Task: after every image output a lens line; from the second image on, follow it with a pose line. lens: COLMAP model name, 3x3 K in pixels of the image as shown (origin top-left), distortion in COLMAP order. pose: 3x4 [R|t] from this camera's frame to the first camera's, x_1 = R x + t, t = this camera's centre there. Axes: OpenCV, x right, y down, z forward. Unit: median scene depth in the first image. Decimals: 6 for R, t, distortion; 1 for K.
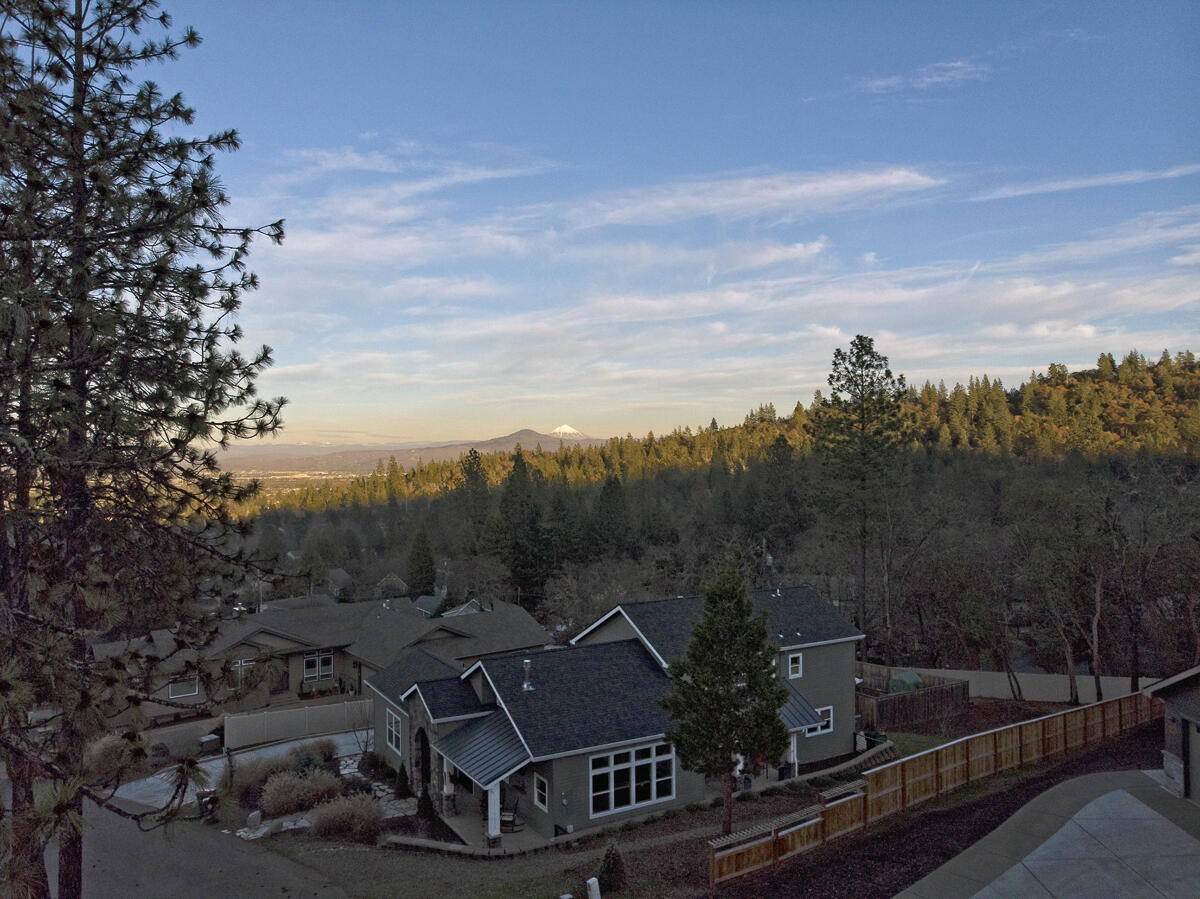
lens RADIAL K [[888.4, 0, 600.0], [0, 888.4, 449.5], [0, 0, 1]] dist [-0.024189, 0.036359]
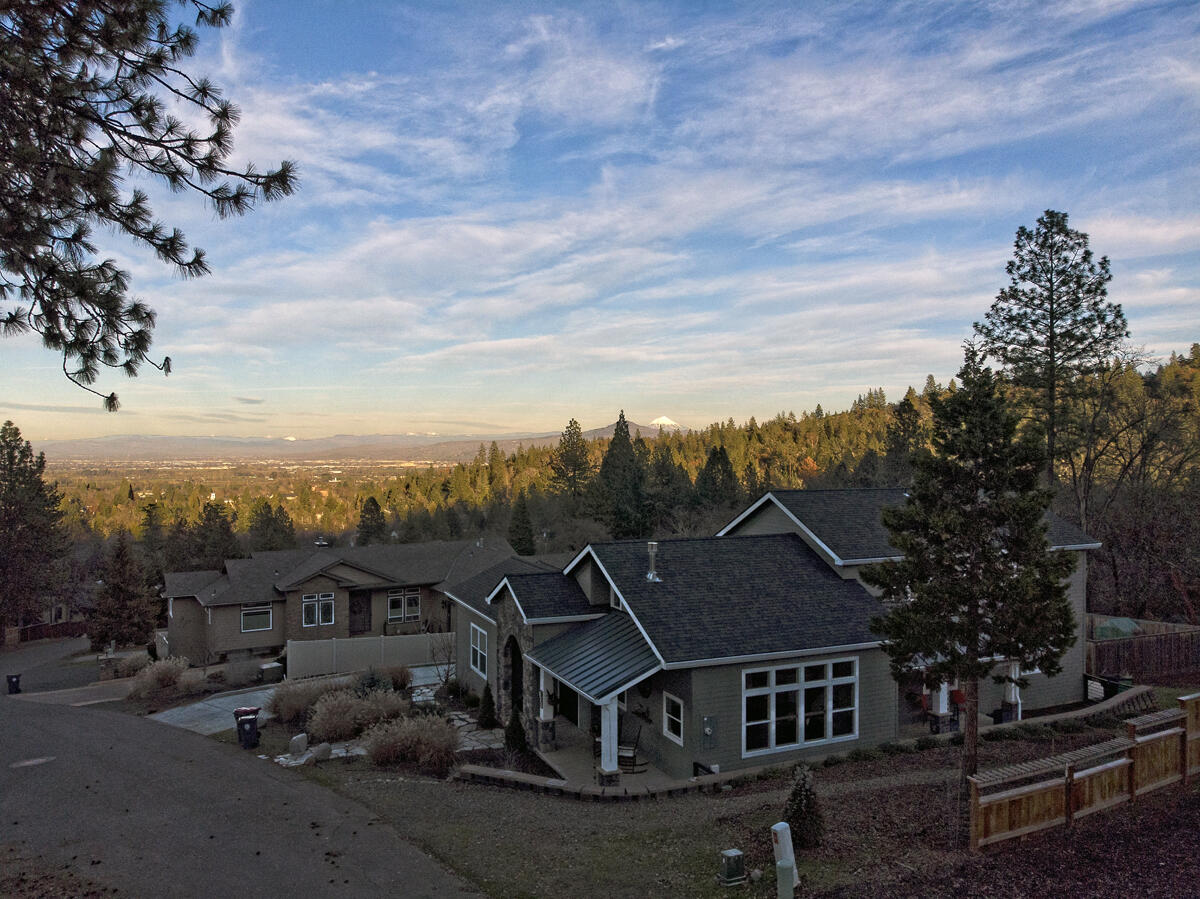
lens RADIAL K [[888.4, 0, 600.0], [0, 888.4, 449.5], [0, 0, 1]] dist [-0.024189, 0.036359]
pose [[0.993810, 0.007645, -0.110829, -0.045473], [-0.006556, 0.999927, 0.010188, 0.155115], [0.110898, -0.009398, 0.993787, 0.268868]]
